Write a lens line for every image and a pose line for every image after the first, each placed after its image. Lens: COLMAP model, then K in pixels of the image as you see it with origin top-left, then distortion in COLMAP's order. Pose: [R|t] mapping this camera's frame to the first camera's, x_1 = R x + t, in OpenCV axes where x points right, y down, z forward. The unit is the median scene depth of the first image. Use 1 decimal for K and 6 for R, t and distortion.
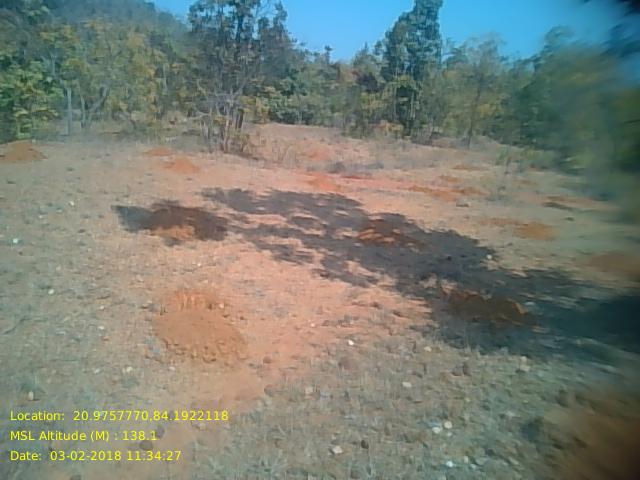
lens RADIAL K [[559.9, 0, 310.5], [0, 559.9, 236.8], [0, 0, 1]] dist [0.135142, -0.375945]
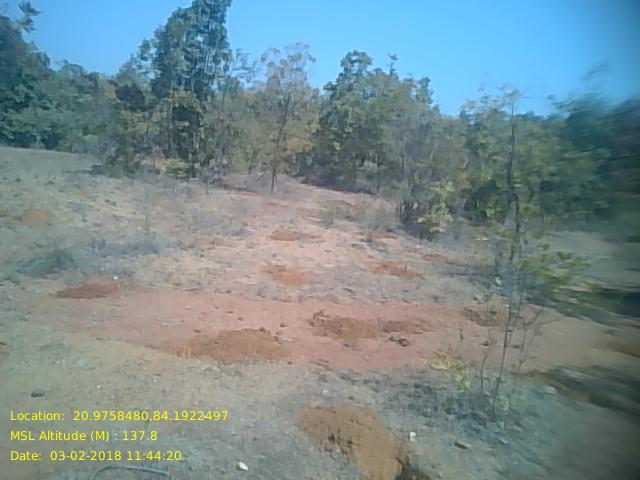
lens RADIAL K [[559.9, 0, 310.5], [0, 559.9, 236.8], [0, 0, 1]] dist [0.135142, -0.375945]
pose [[0.923366, -0.016638, 0.383560, 0.032963], [0.032964, 0.998807, -0.036030, -0.062986], [-0.382503, 0.045912, 0.922813, 0.260313]]
